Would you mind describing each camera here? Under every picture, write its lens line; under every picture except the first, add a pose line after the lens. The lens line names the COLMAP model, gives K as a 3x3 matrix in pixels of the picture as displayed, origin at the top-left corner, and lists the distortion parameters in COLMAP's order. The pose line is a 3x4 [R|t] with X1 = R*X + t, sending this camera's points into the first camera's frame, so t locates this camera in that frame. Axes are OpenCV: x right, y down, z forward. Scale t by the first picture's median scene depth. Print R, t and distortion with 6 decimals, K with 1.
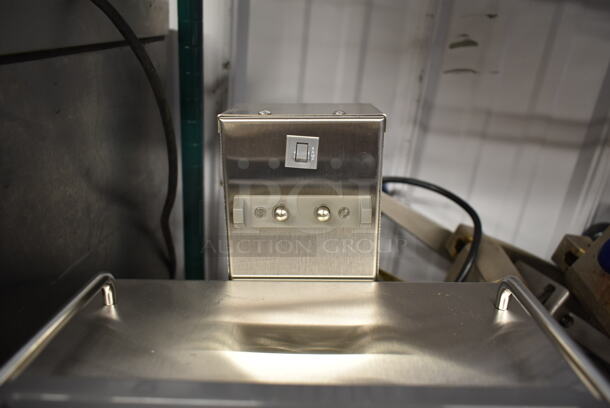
lens RADIAL K [[467.1, 0, 305.0], [0, 467.1, 204.0], [0, 0, 1]] dist [-0.034922, 0.018040]
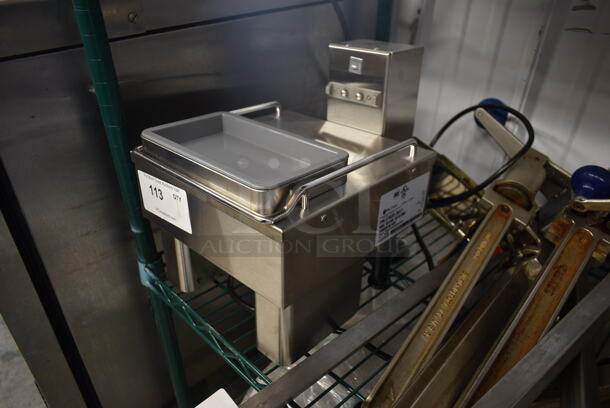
lens RADIAL K [[467.1, 0, 305.0], [0, 467.1, 204.0], [0, 0, 1]] dist [-0.034922, 0.018040]
pose [[0.740326, 0.312022, -0.595449, 0.690374], [-0.212571, 0.948965, 0.232978, 0.024521], [0.637755, -0.045905, 0.768870, -0.448673]]
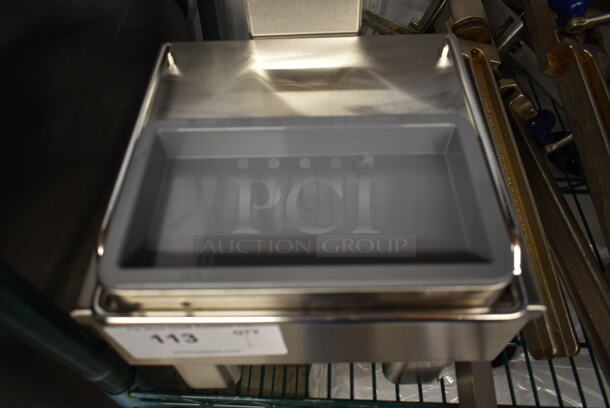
lens RADIAL K [[467.1, 0, 305.0], [0, 467.1, 204.0], [0, 0, 1]] dist [-0.034922, 0.018040]
pose [[0.999045, -0.041330, -0.014180, -0.003054], [0.042015, 0.819531, 0.571493, -0.121427], [-0.011999, -0.571542, 0.820485, -0.224452]]
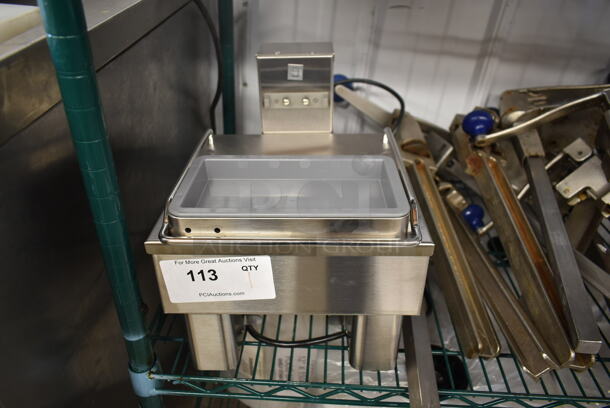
lens RADIAL K [[467.1, 0, 305.0], [0, 467.1, 204.0], [0, 0, 1]] dist [-0.034922, 0.018040]
pose [[0.999865, -0.016225, -0.002663, 0.017707], [0.016413, 0.975477, 0.219490, 0.005888], [-0.000964, -0.219505, 0.975611, -0.648875]]
